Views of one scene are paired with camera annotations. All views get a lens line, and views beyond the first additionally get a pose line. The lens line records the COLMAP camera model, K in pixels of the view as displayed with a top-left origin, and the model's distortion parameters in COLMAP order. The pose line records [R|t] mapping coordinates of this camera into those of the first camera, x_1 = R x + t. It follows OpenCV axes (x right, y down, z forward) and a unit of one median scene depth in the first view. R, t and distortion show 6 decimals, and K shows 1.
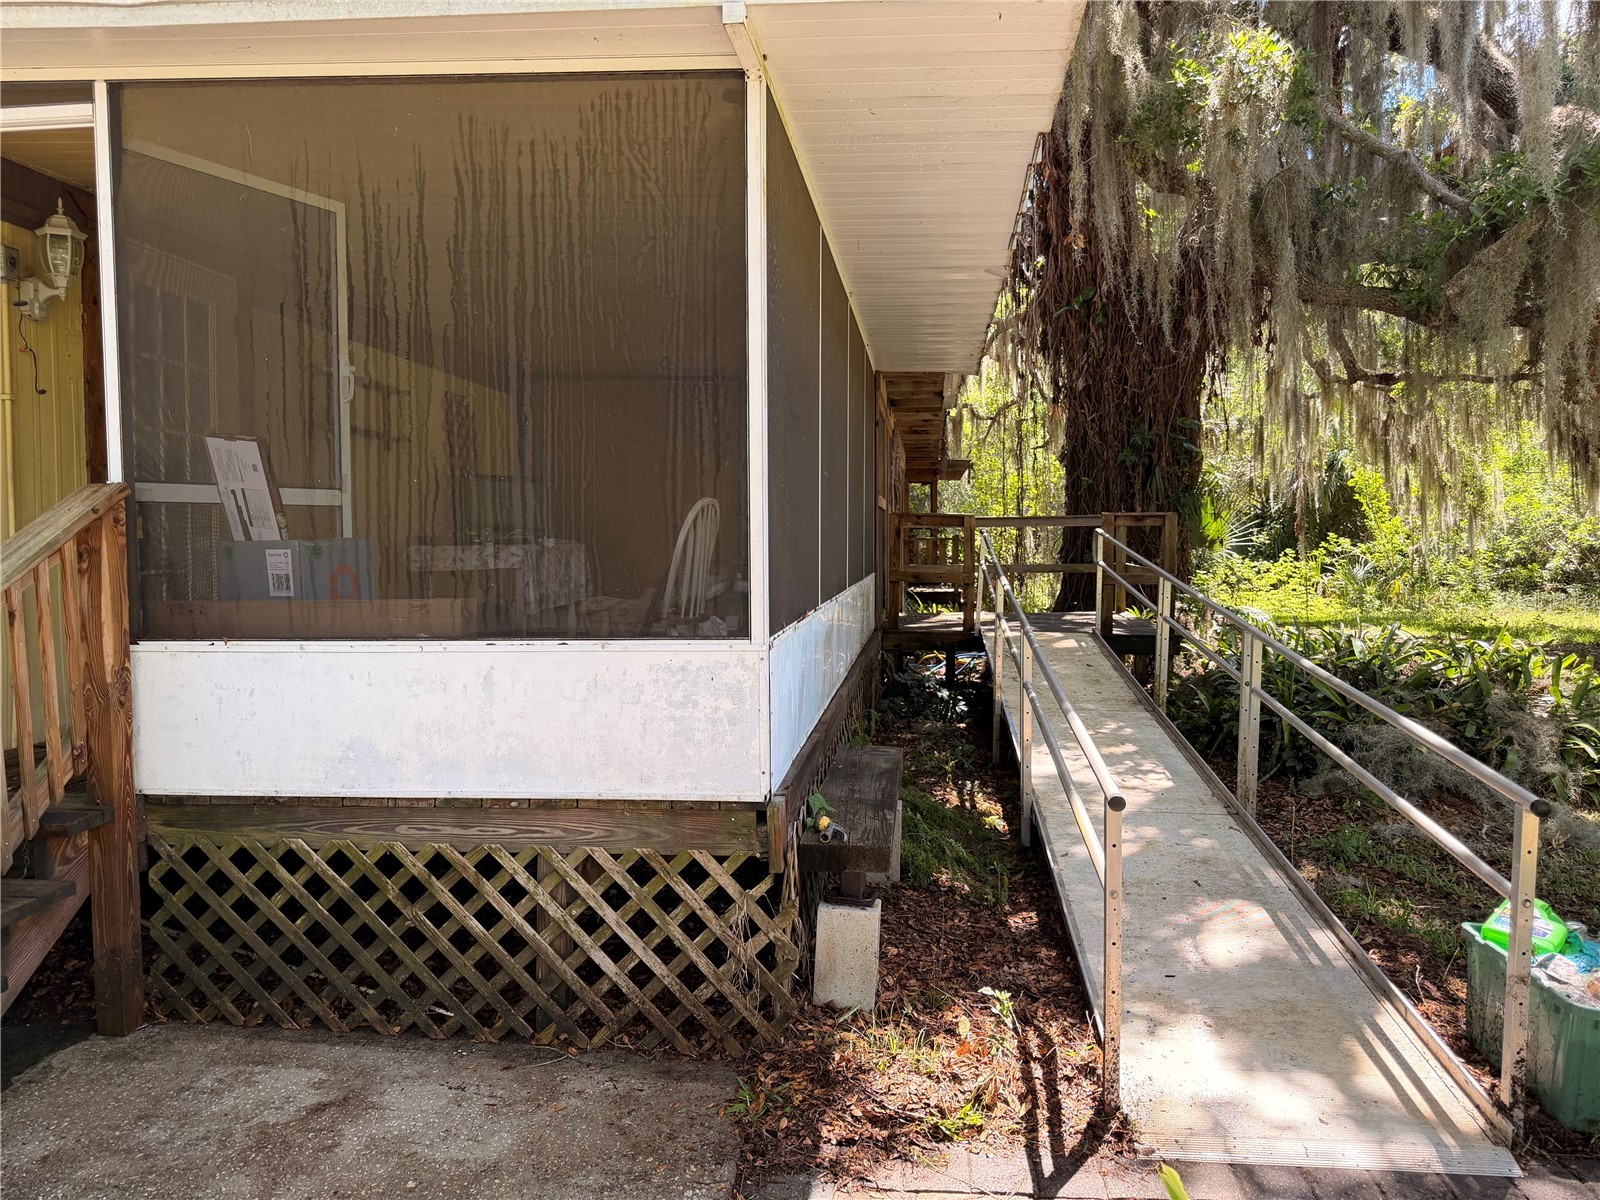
lens RADIAL K [[1130.0, 0, 803.0], [0, 1130.0, 591.8], [0, 0, 1]] dist [0.025630, -0.036099]
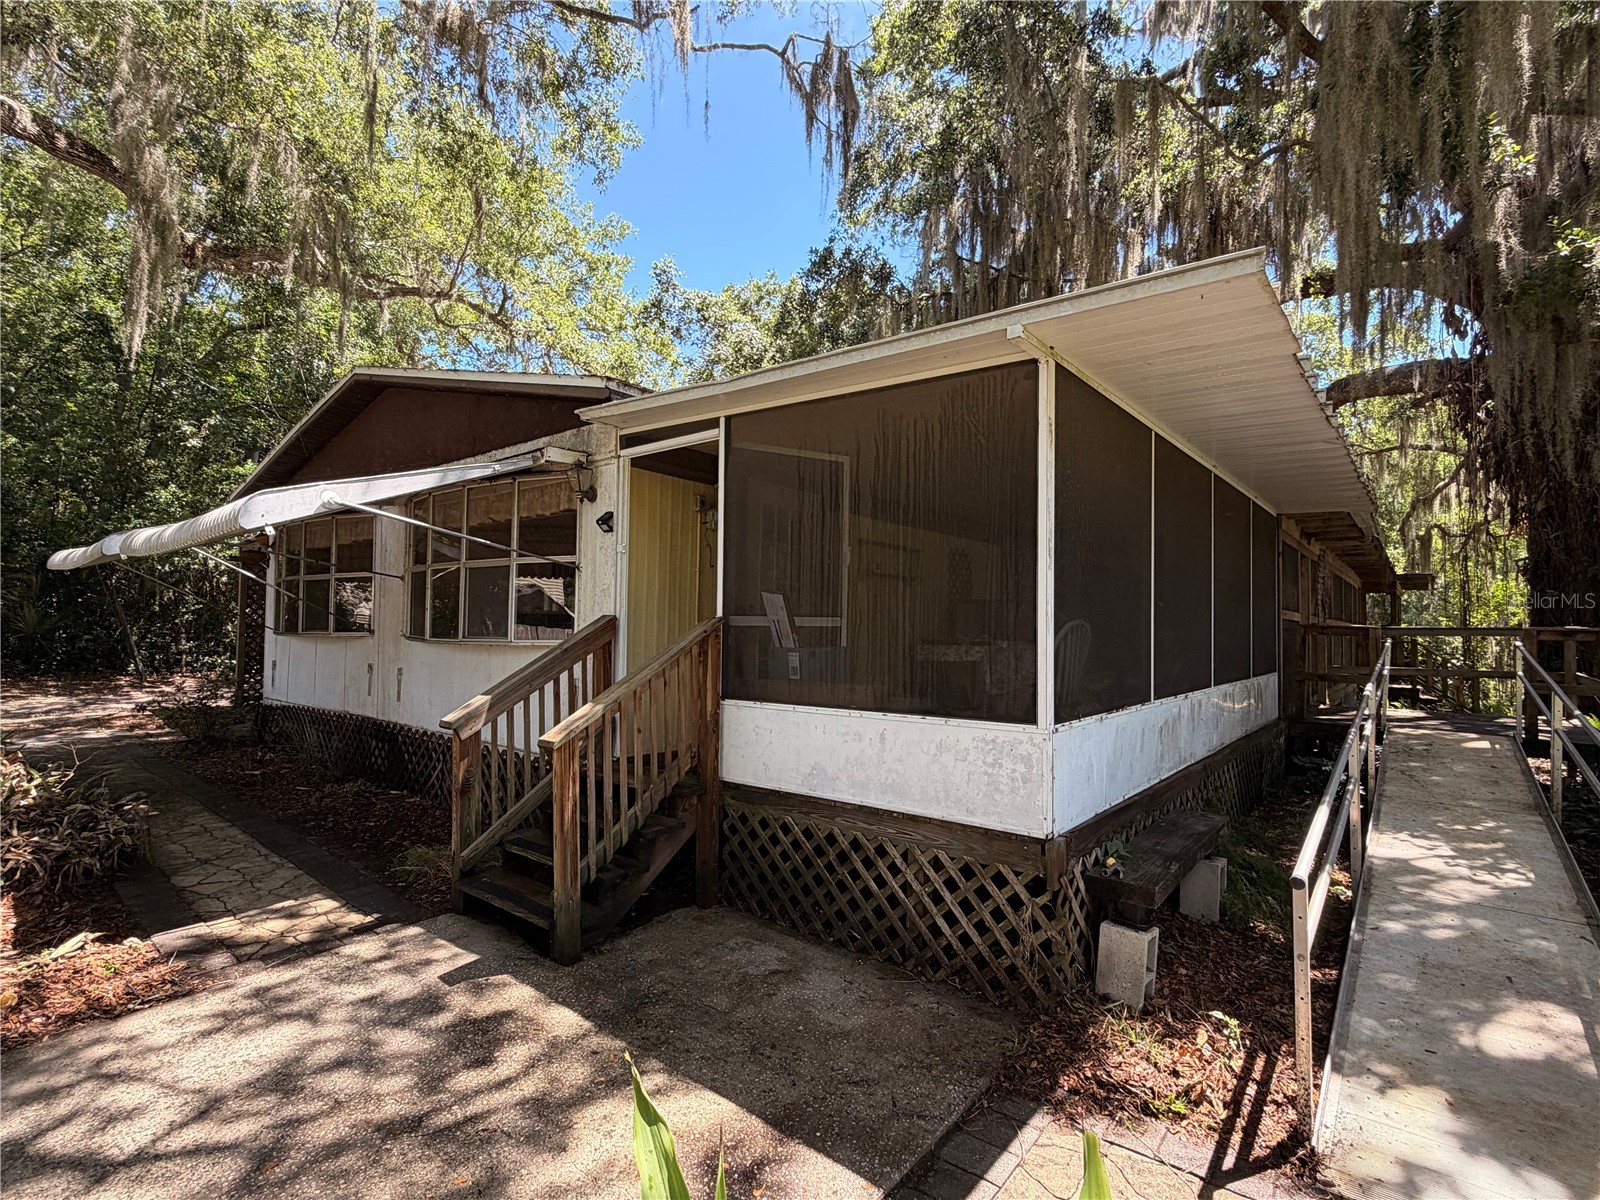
lens RADIAL K [[770.9, 0, 802.5], [0, 770.9, 595.9], [0, 0, 1]] dist [-0.008357, -0.000482]
pose [[0.839395, -0.005928, -0.543489, 0.241392], [-0.043255, 0.996040, -0.077670, -0.036034], [0.541797, 0.088704, 0.835815, -0.032061]]
